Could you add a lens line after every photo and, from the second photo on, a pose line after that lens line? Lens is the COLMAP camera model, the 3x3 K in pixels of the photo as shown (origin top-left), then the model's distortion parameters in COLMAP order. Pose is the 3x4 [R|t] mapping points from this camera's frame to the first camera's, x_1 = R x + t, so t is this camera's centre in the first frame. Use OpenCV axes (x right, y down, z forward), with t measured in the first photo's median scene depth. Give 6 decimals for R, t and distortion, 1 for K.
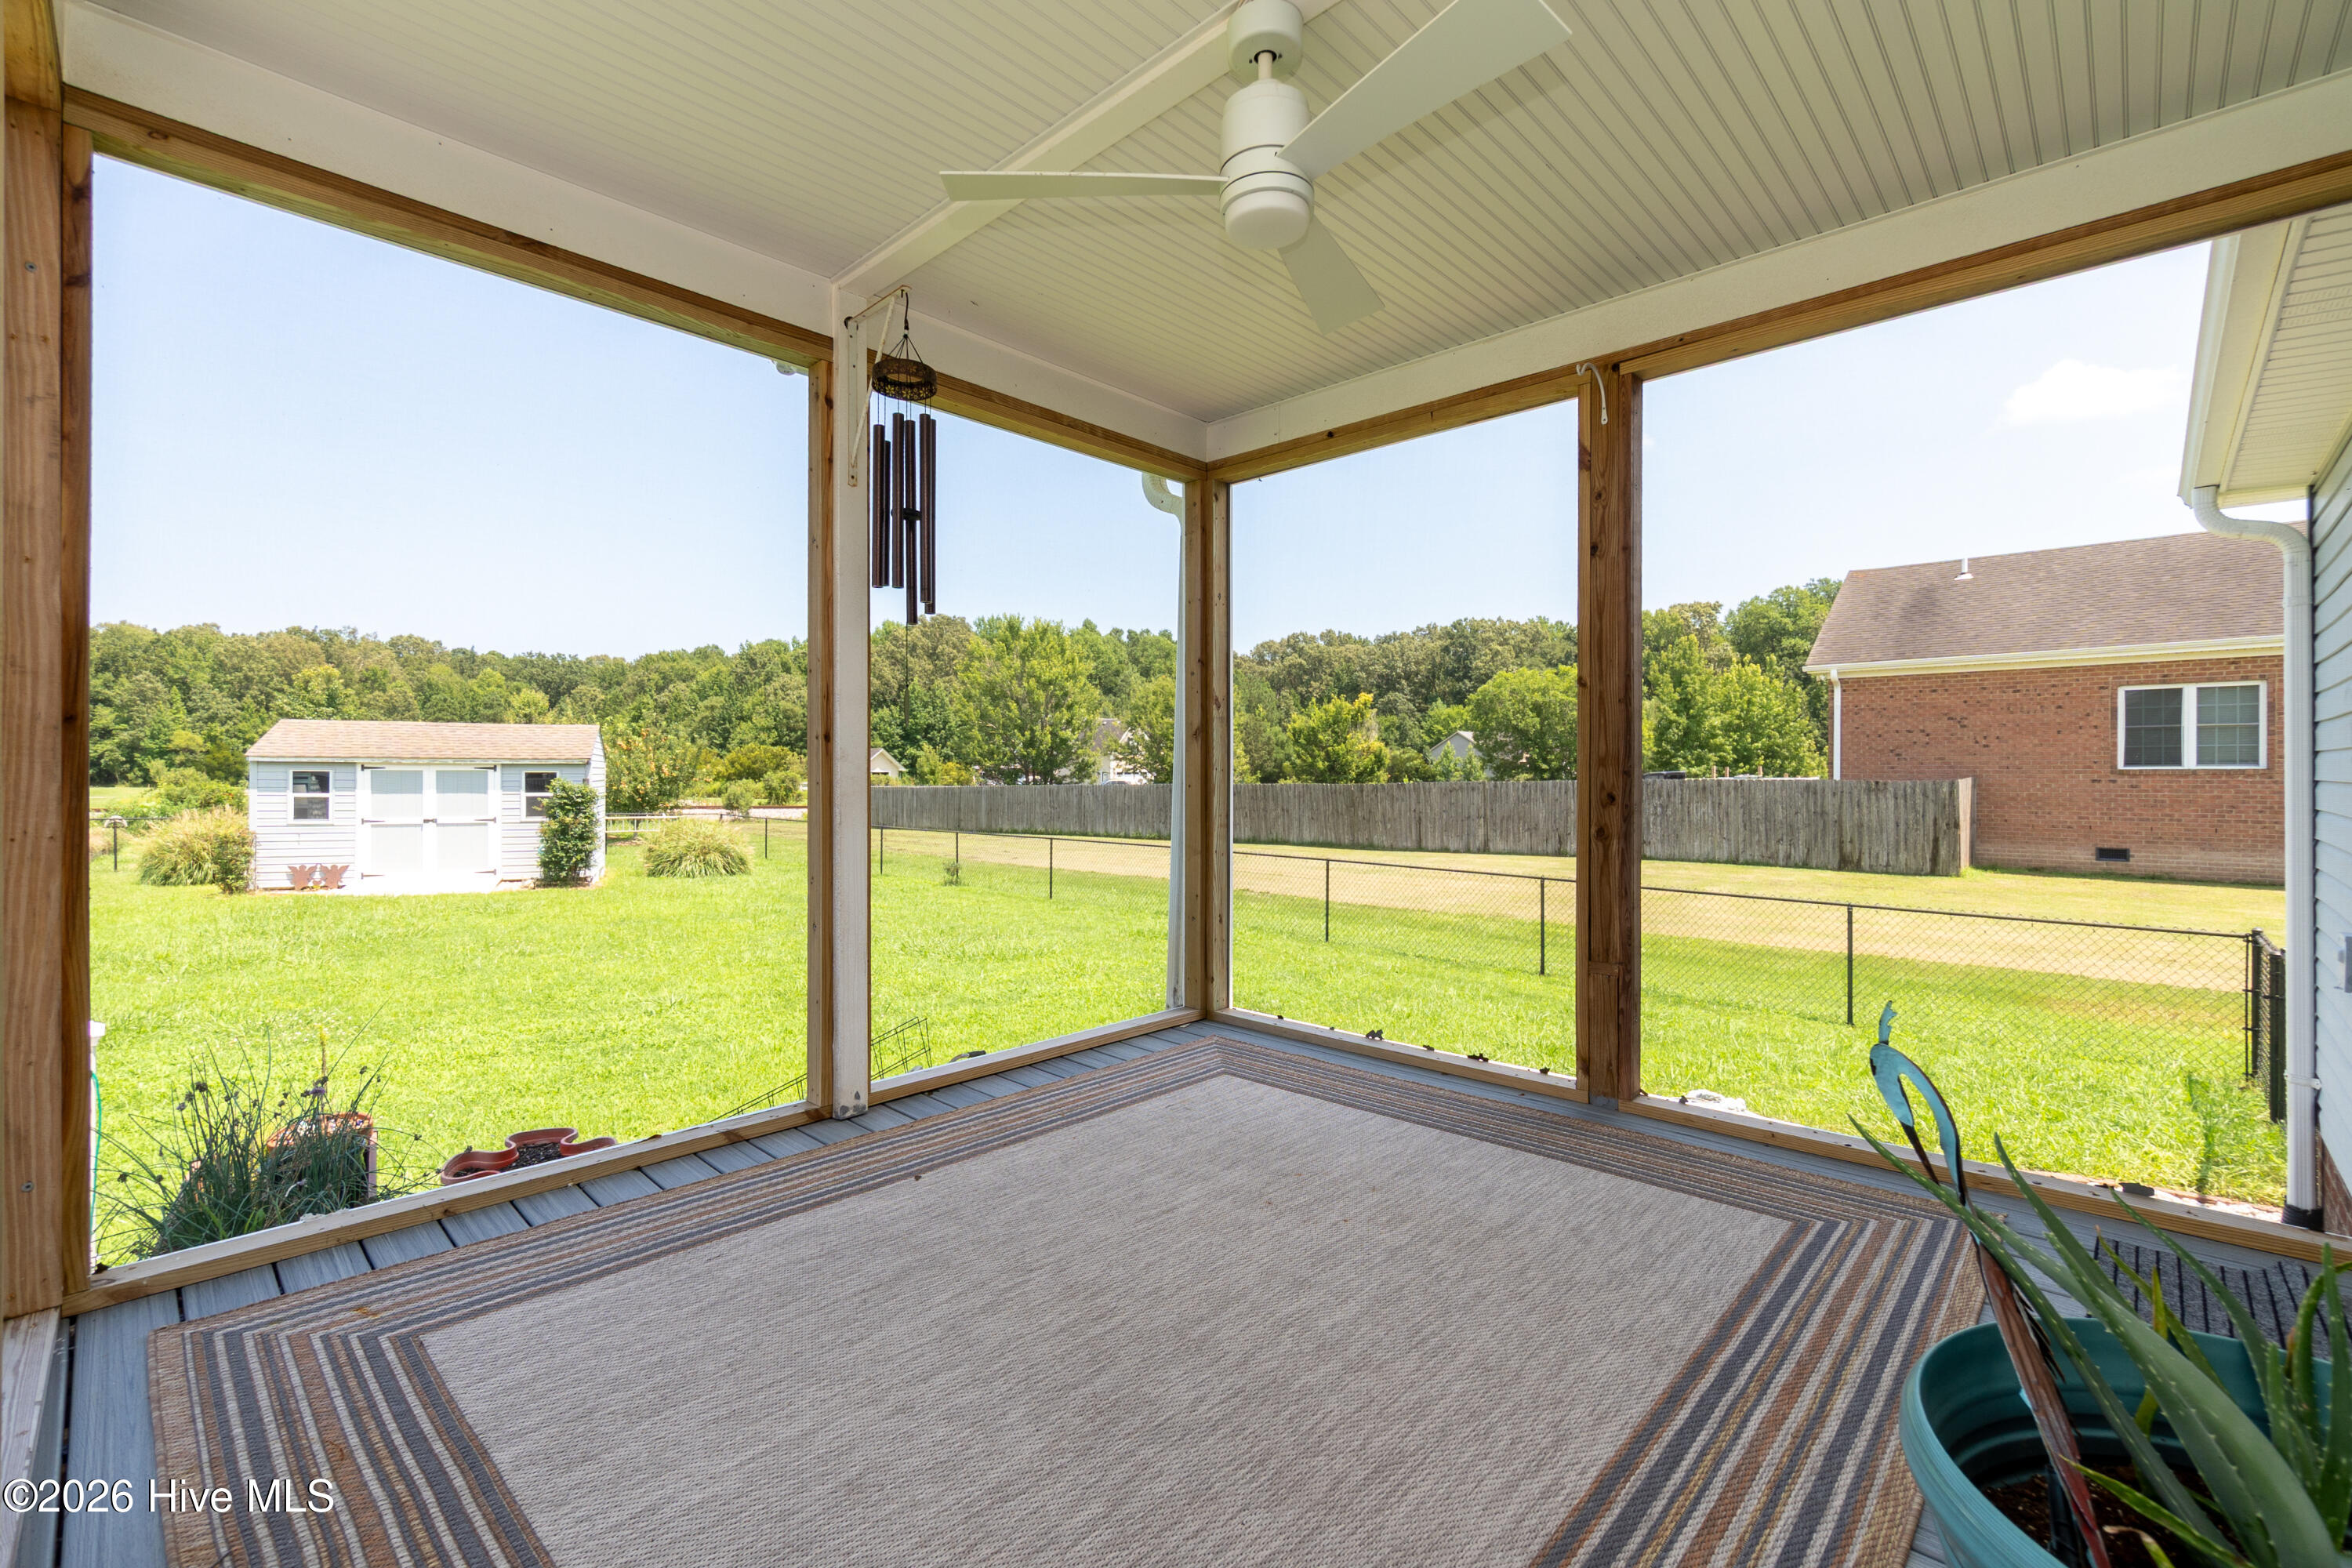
lens RADIAL K [[1013.7, 0, 1165.8], [0, 1013.7, 772.2], [0, 0, 1]] dist [-0.004858, 0.000272]
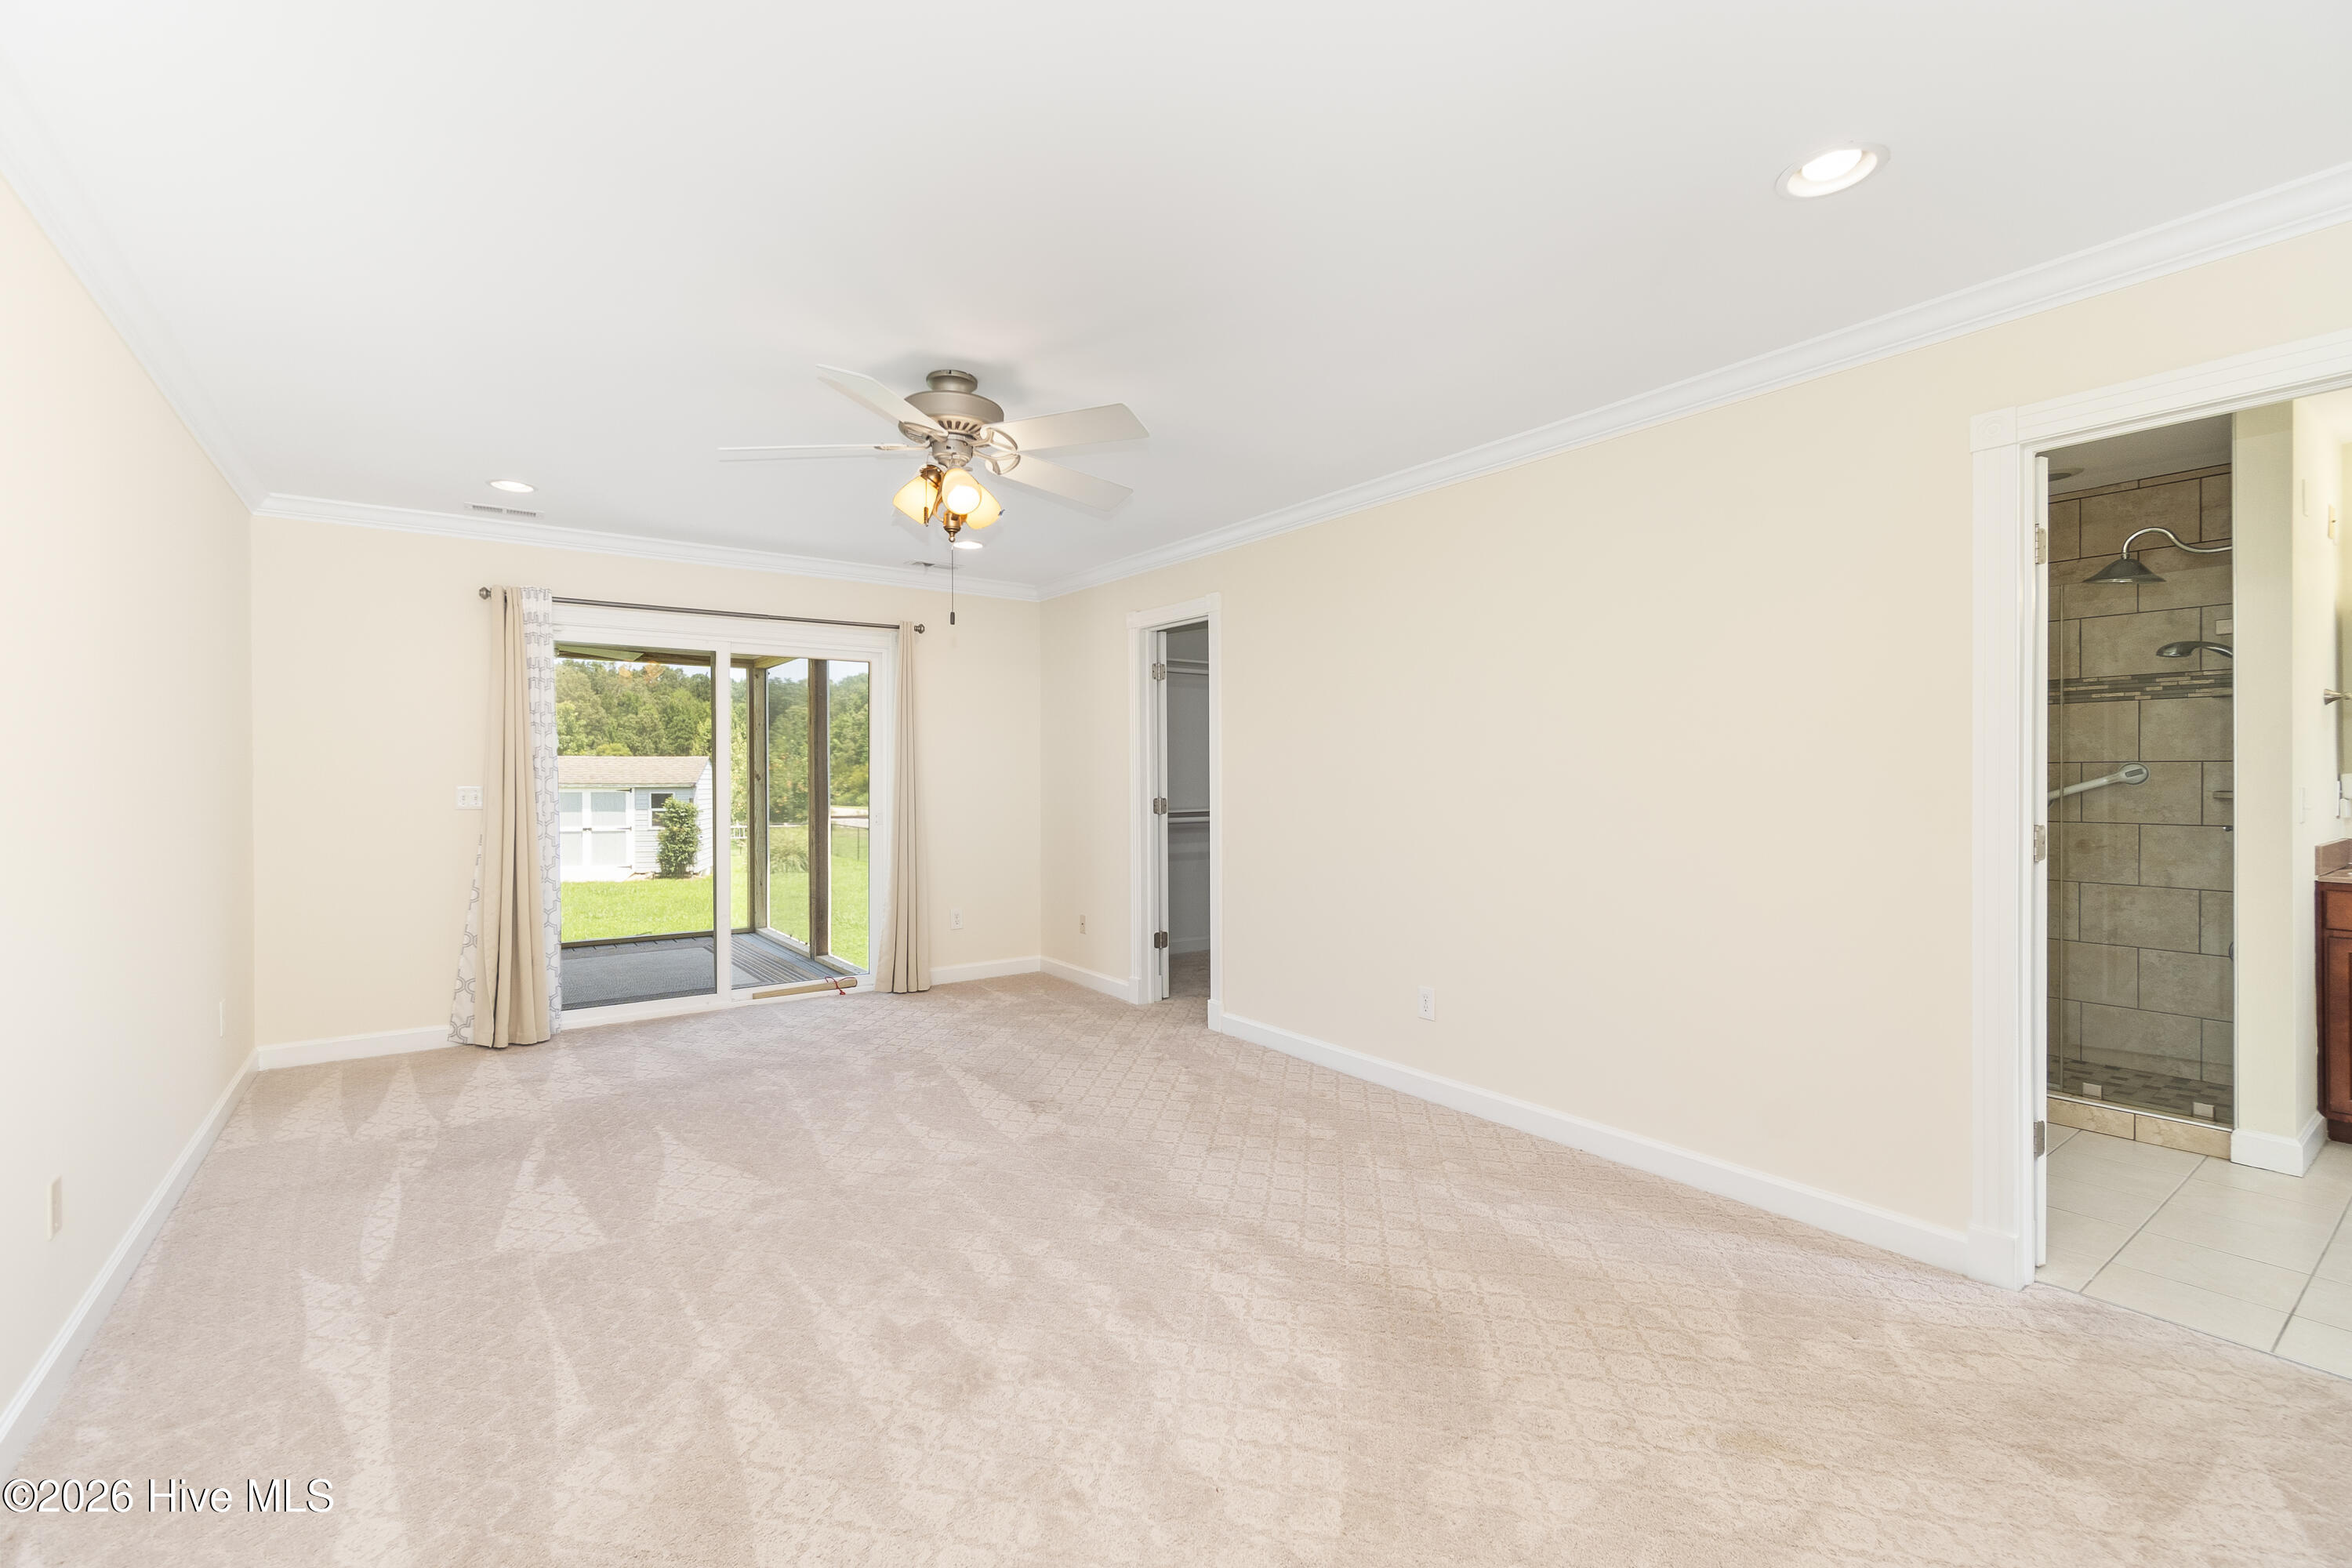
lens RADIAL K [[1013.7, 0, 1160.7], [0, 1013.7, 774.9], [0, 0, 1]] dist [-0.004858, 0.000272]
pose [[0.982425, -0.006931, -0.186527, 0.295971], [0.006018, 0.999967, -0.005458, -0.013735], [0.186559, 0.004240, 0.982435, -0.208867]]
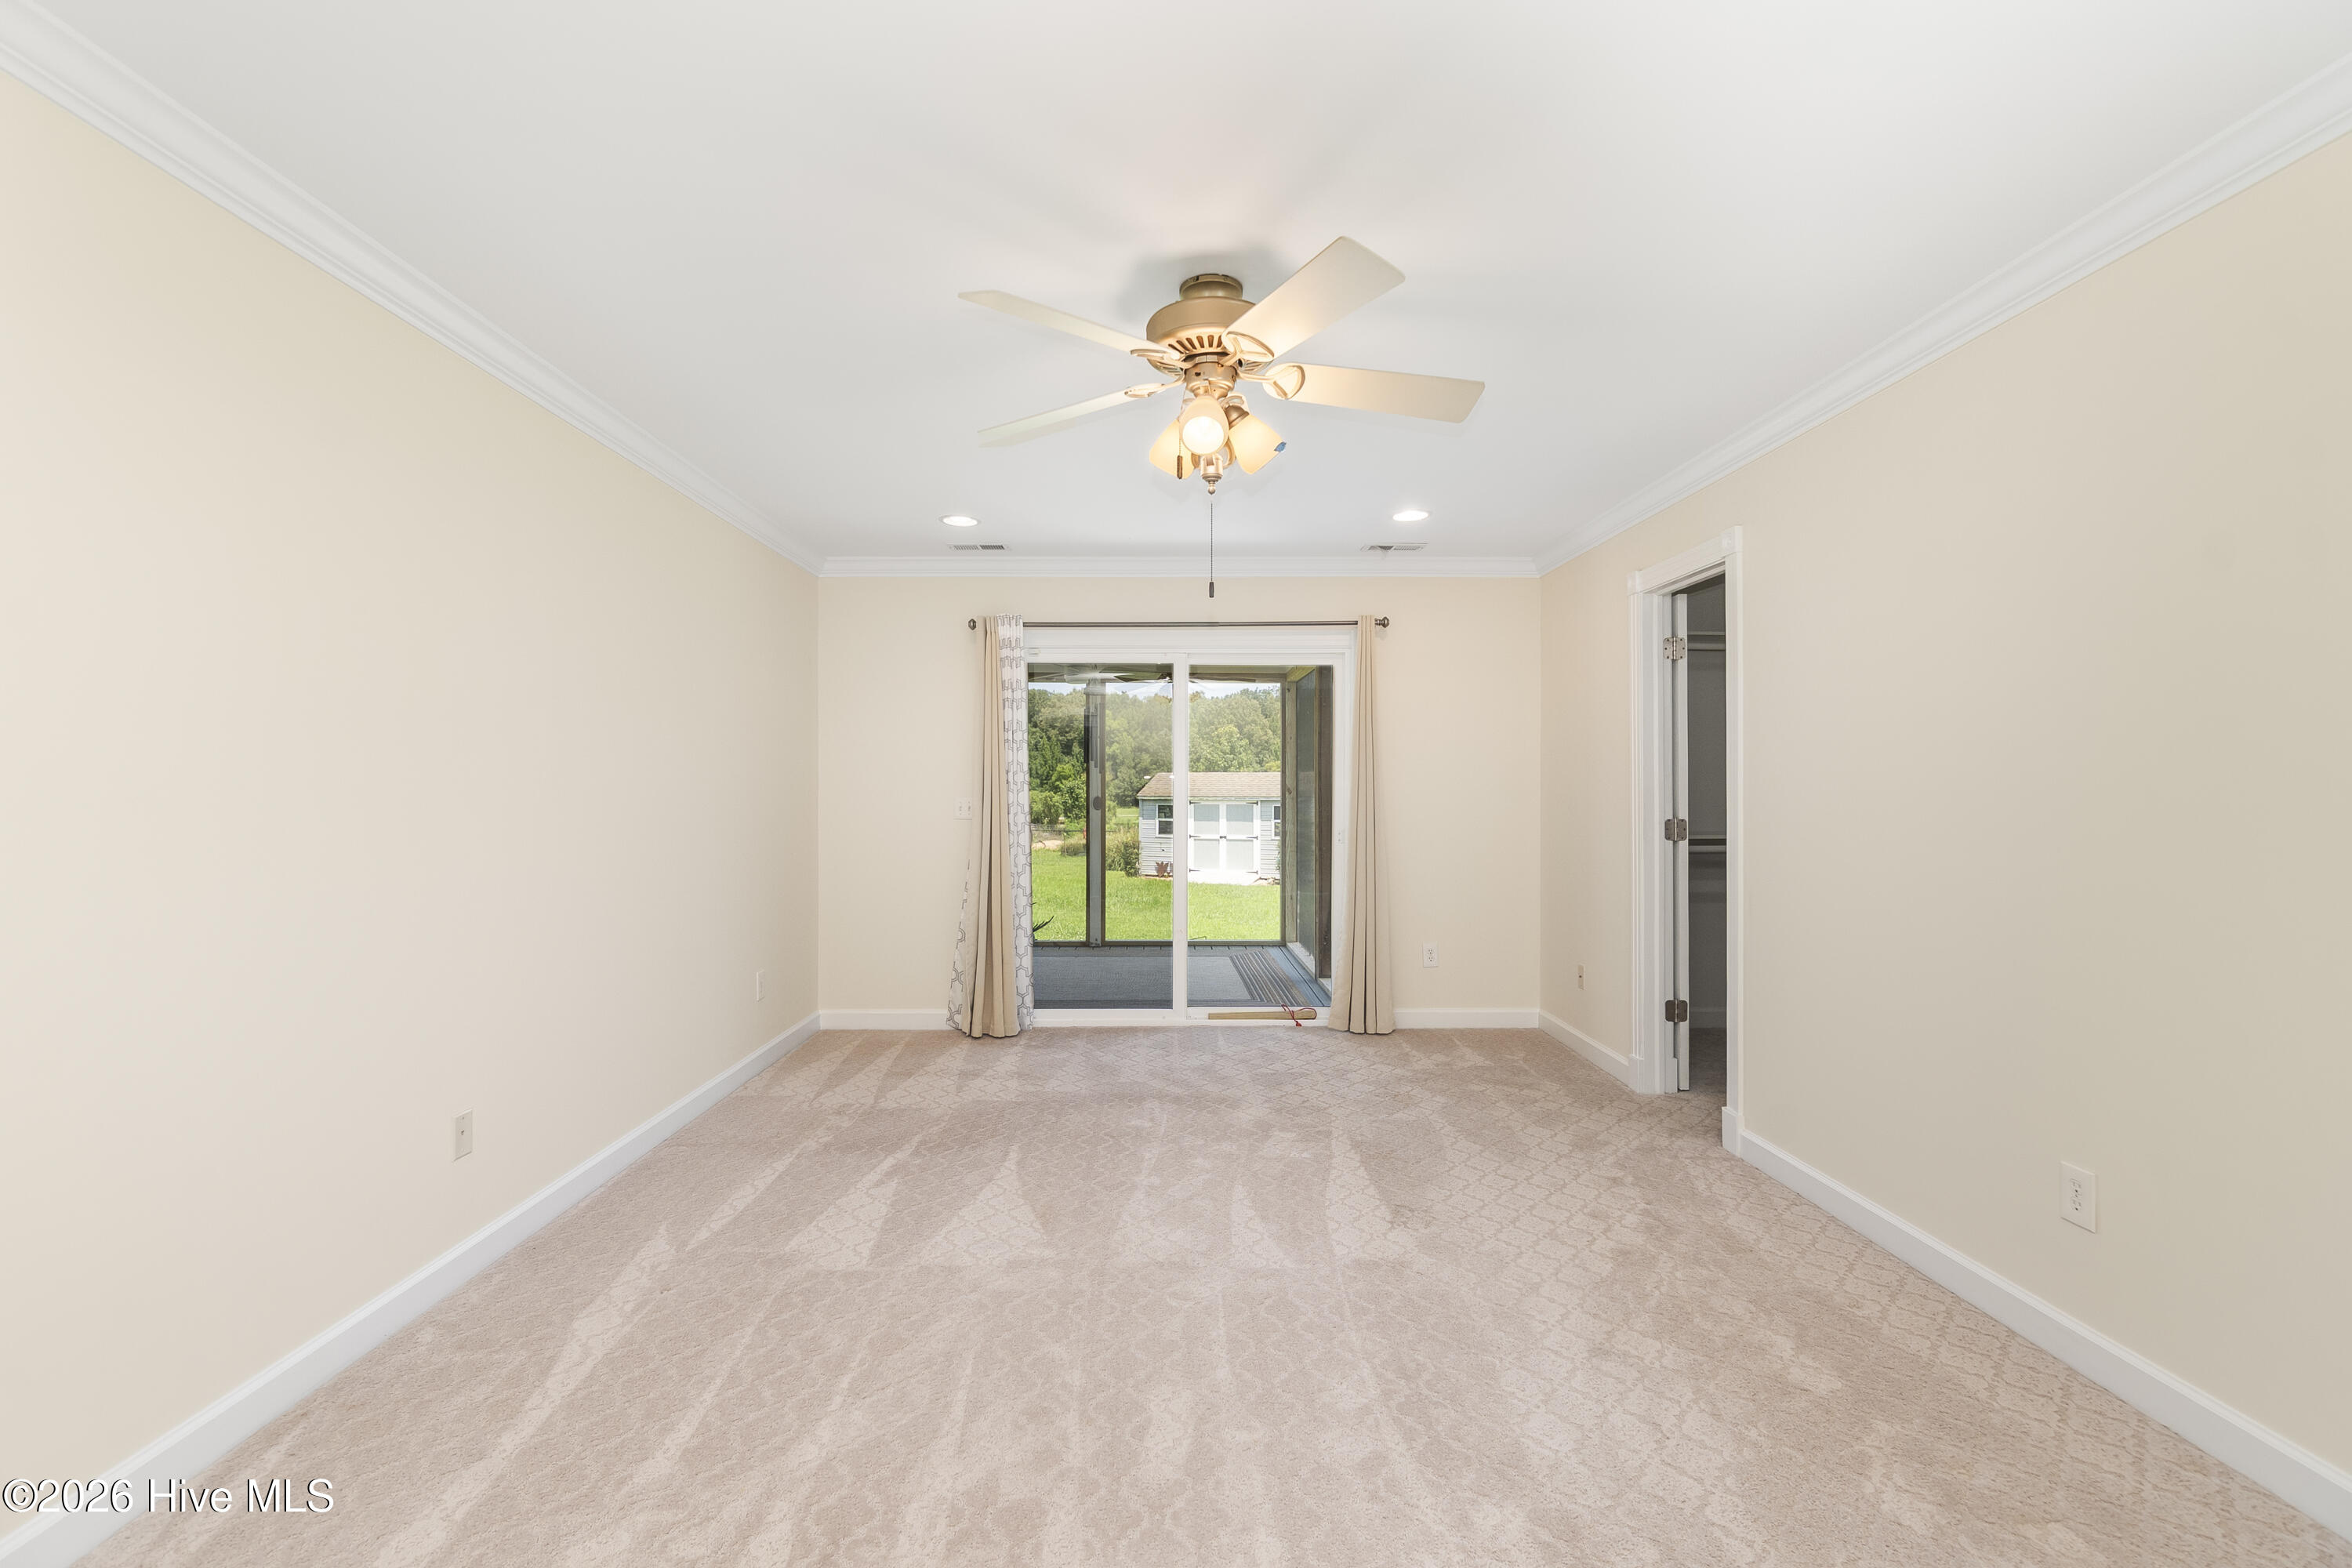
lens RADIAL K [[1013.7, 0, 1159.0], [0, 1013.7, 790.1], [0, 0, 1]] dist [-0.004858, 0.000272]
pose [[0.693378, -0.007007, -0.720540, 0.321901], [0.002743, 0.999971, -0.007084, -0.013504], [0.720569, 0.002935, 0.693377, -0.147910]]
